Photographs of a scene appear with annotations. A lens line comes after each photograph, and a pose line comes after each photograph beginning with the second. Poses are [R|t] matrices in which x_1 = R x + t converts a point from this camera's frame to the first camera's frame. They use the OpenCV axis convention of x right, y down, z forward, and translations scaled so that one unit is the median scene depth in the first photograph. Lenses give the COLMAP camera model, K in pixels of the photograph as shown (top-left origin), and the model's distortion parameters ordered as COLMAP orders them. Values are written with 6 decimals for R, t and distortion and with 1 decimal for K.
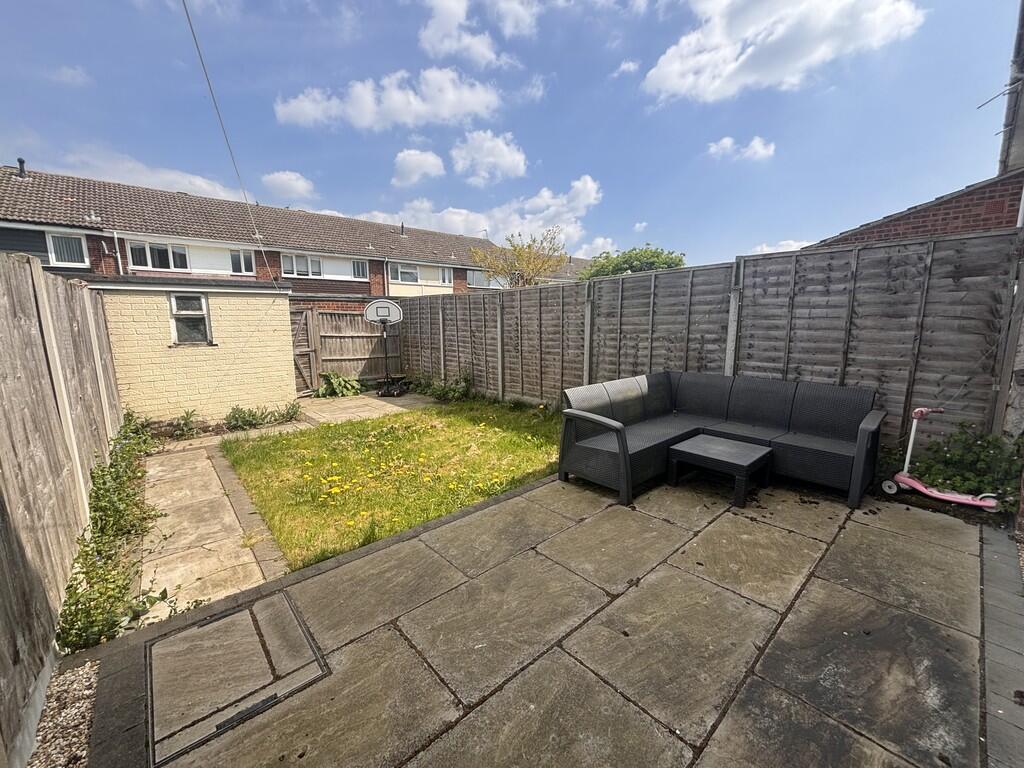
lens RADIAL K [[414.4, 0, 512.0], [0, 414.4, 384.0], [0, 0, 1]] dist [-0.000774, -0.000353]
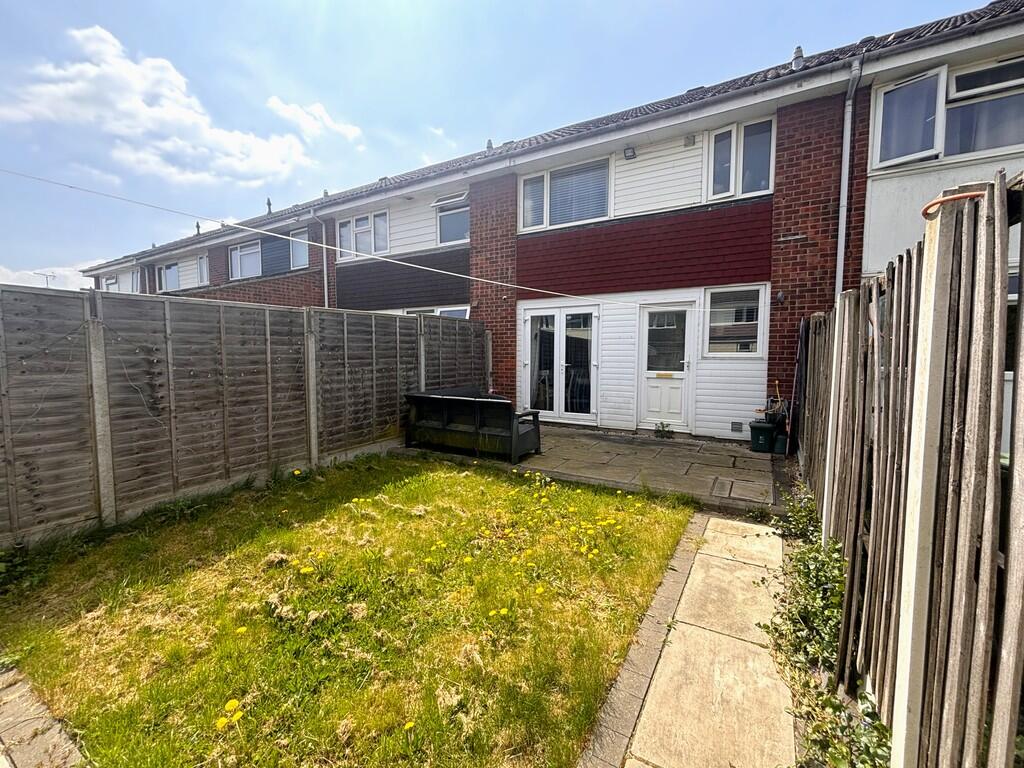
lens RADIAL K [[414.4, 0, 512.0], [0, 414.4, 384.0], [0, 0, 1]] dist [-0.000774, -0.000353]
pose [[-0.294619, -0.076128, 0.952578, -1.395748], [0.153247, 0.980157, 0.125729, -0.260318], [-0.943247, 0.183021, -0.277106, 1.560412]]
